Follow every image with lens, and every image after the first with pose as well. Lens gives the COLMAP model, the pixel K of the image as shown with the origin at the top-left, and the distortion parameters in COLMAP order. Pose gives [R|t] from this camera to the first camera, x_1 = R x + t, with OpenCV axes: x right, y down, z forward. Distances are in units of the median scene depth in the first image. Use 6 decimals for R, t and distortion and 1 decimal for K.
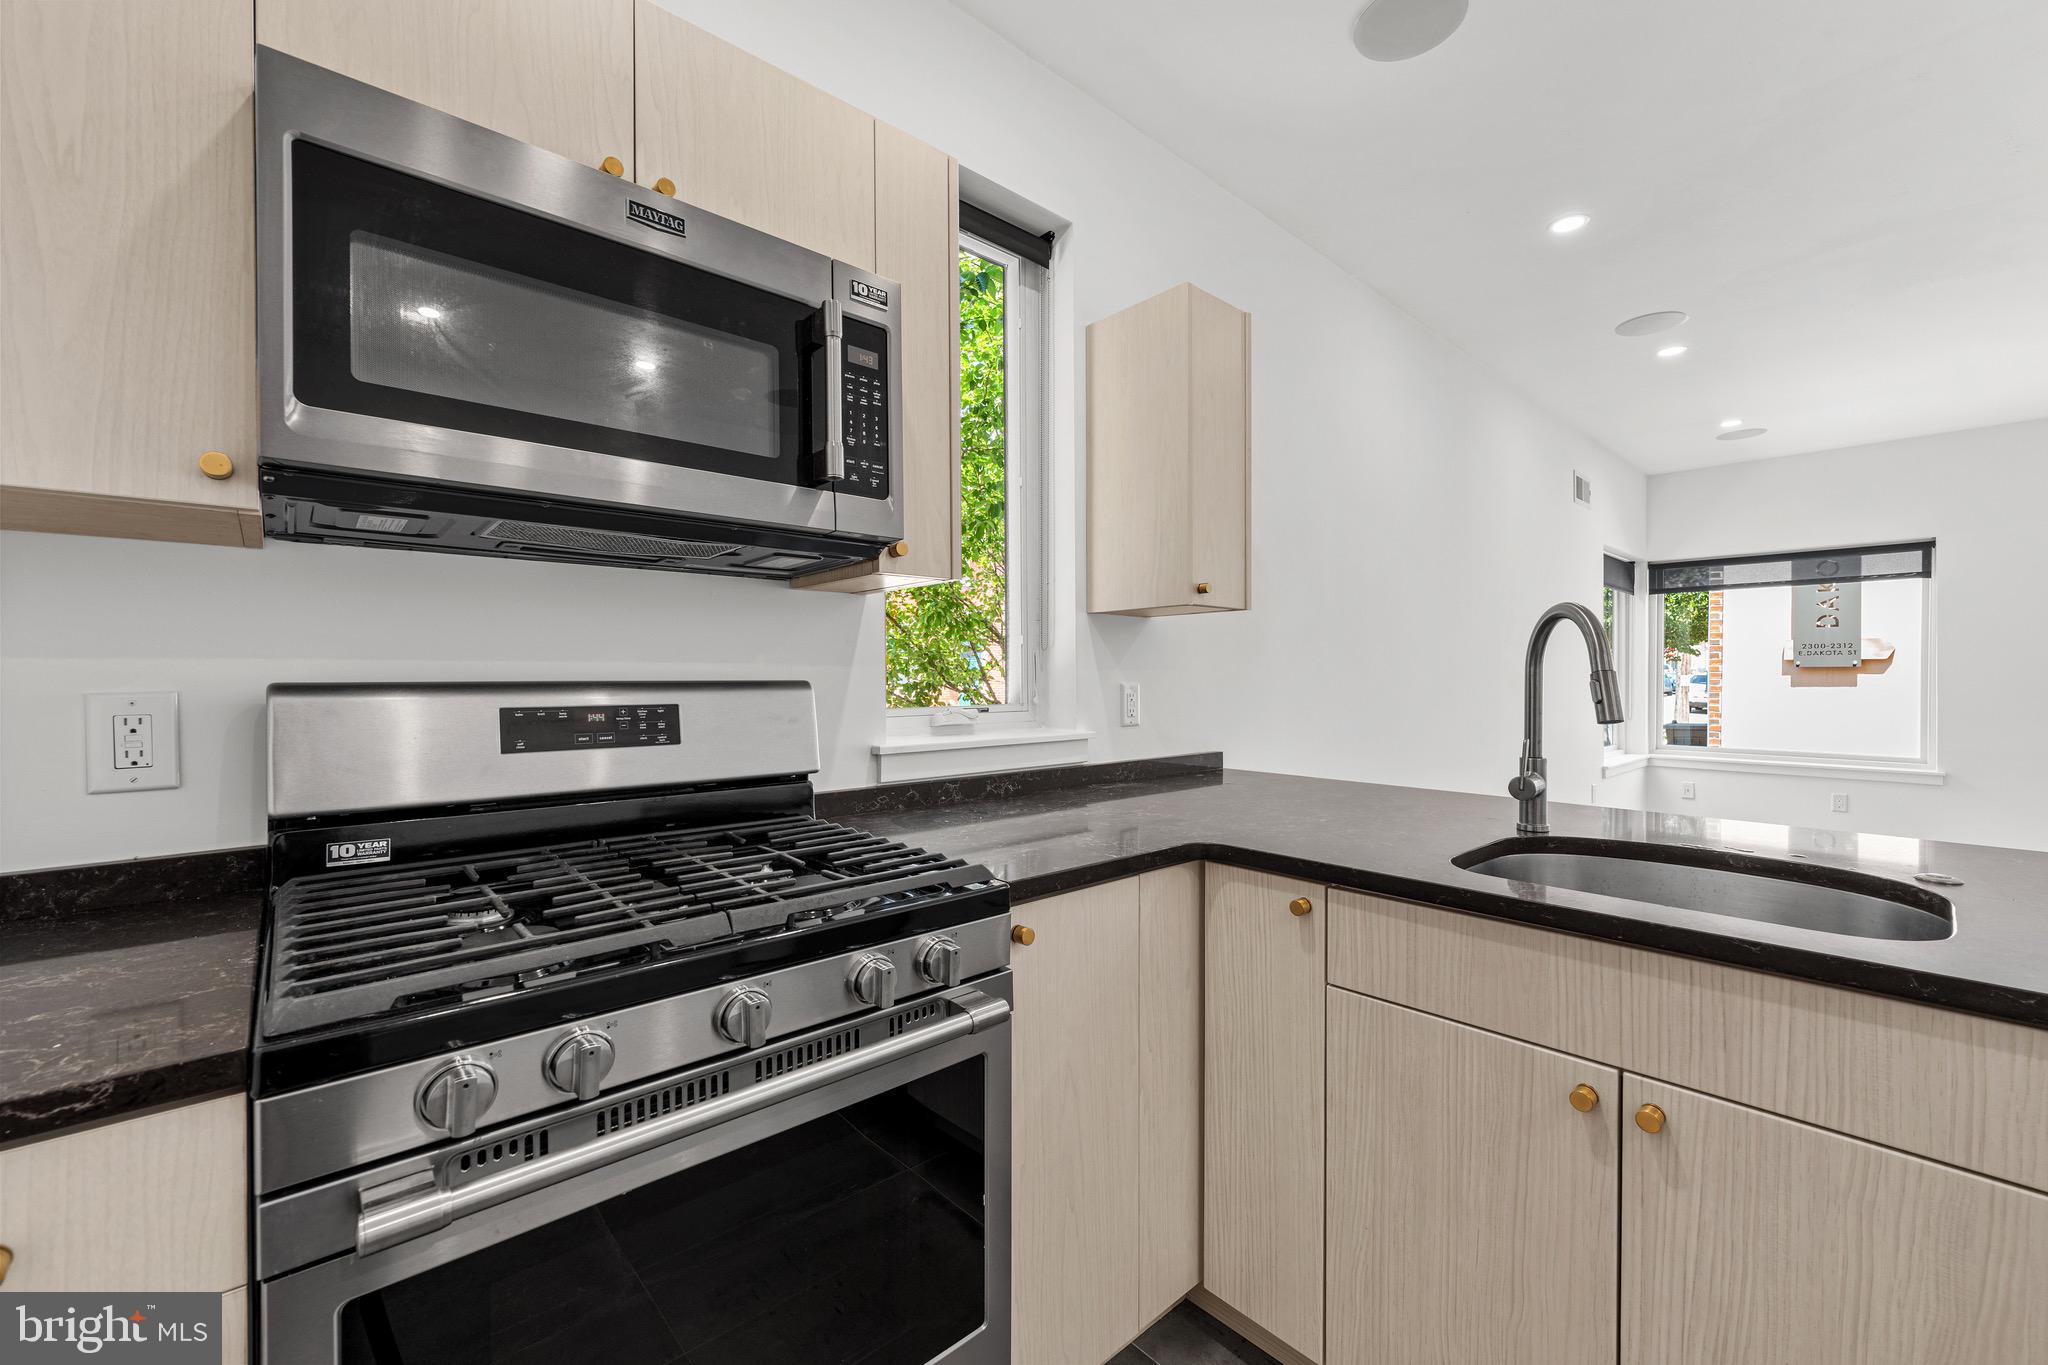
lens RADIAL K [[822.6, 0, 1023.2], [0, 822.6, 681.4], [0, 0, 1]] dist [0.002544, -0.001369]
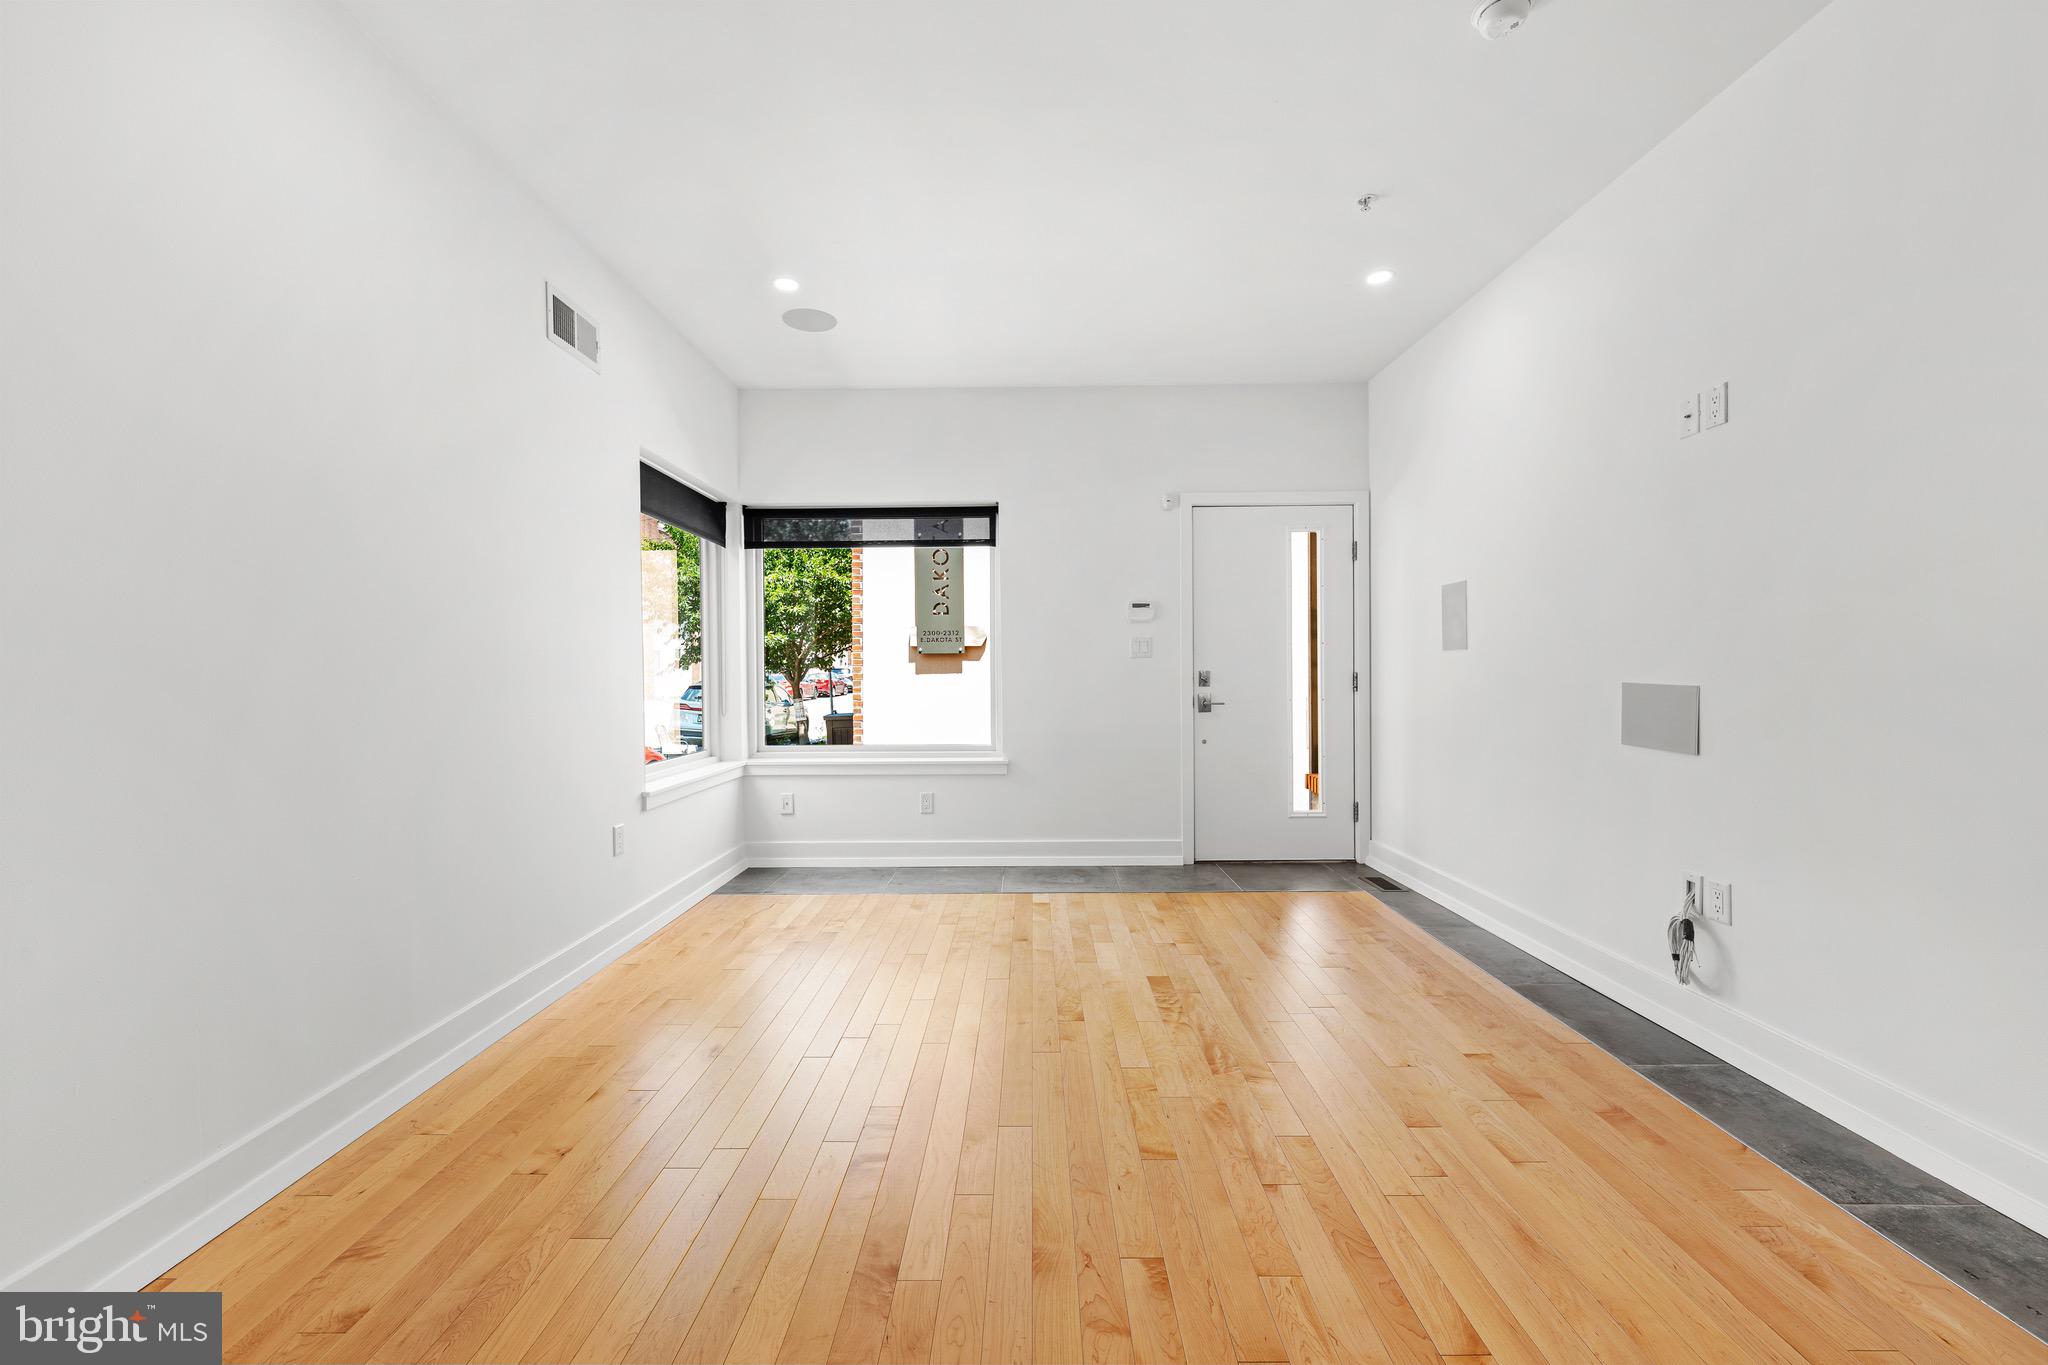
lens RADIAL K [[822.6, 0, 1024.9], [0, 822.6, 679.1], [0, 0, 1]] dist [0.002544, -0.001369]
pose [[0.673011, -0.012060, 0.739534, 1.532489], [0.012733, 0.999908, 0.004718, 0.056564], [-0.739523, 0.006241, 0.673103, 1.242089]]
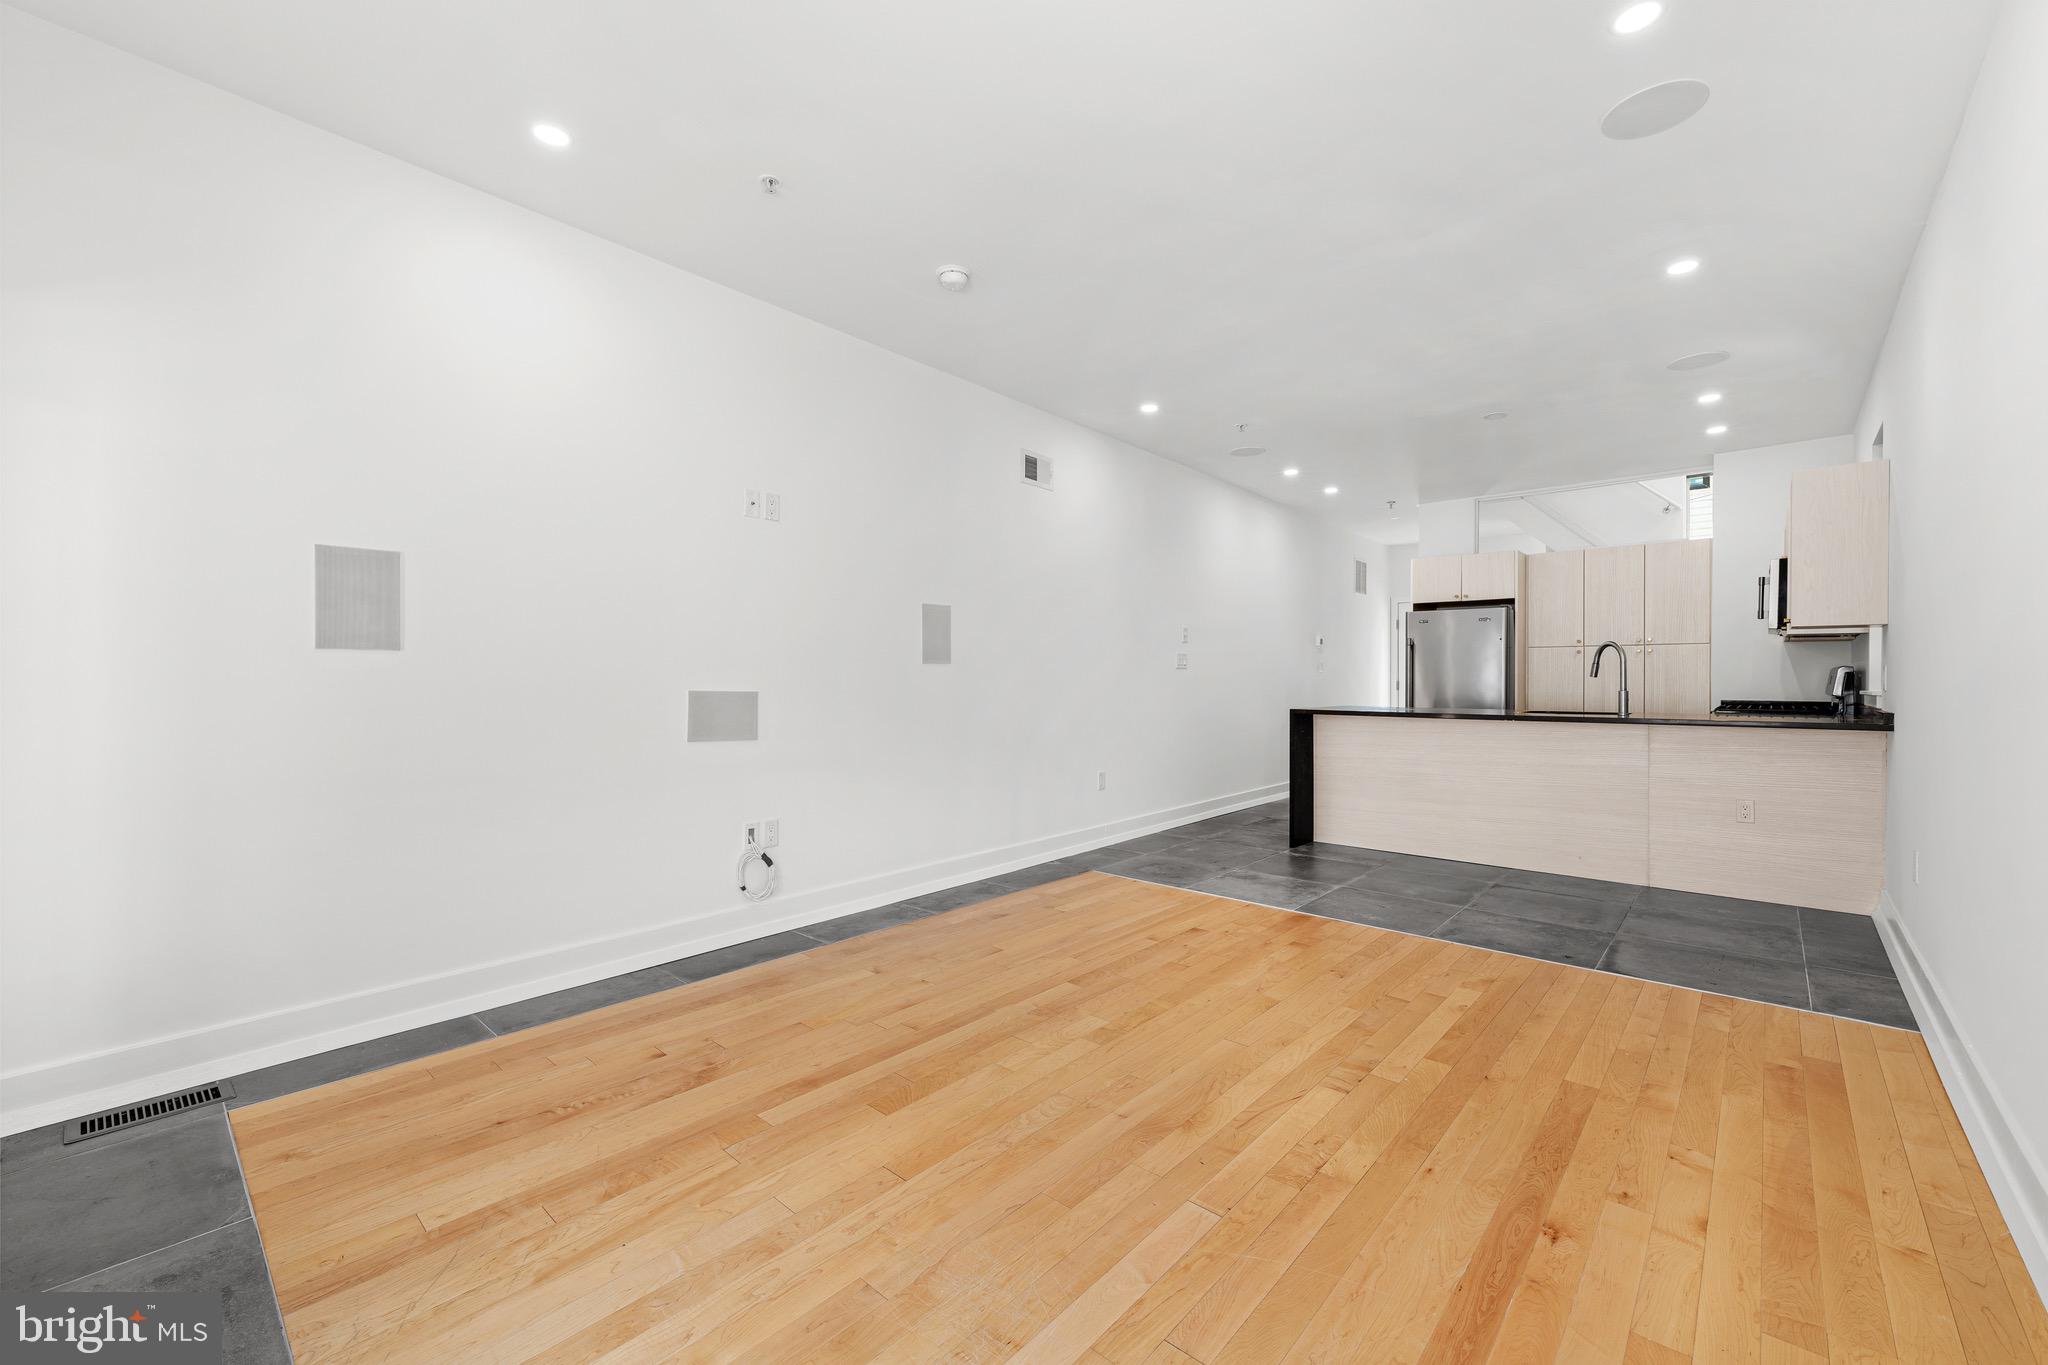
lens RADIAL K [[822.6, 0, 1021.9], [0, 822.6, 679.0], [0, 0, 1]] dist [0.002544, -0.001369]
pose [[-0.994288, -0.003856, -0.106659, 3.071964], [-0.004652, 0.999963, 0.007222, 0.038268], [0.106628, 0.007676, -0.994269, 3.697999]]
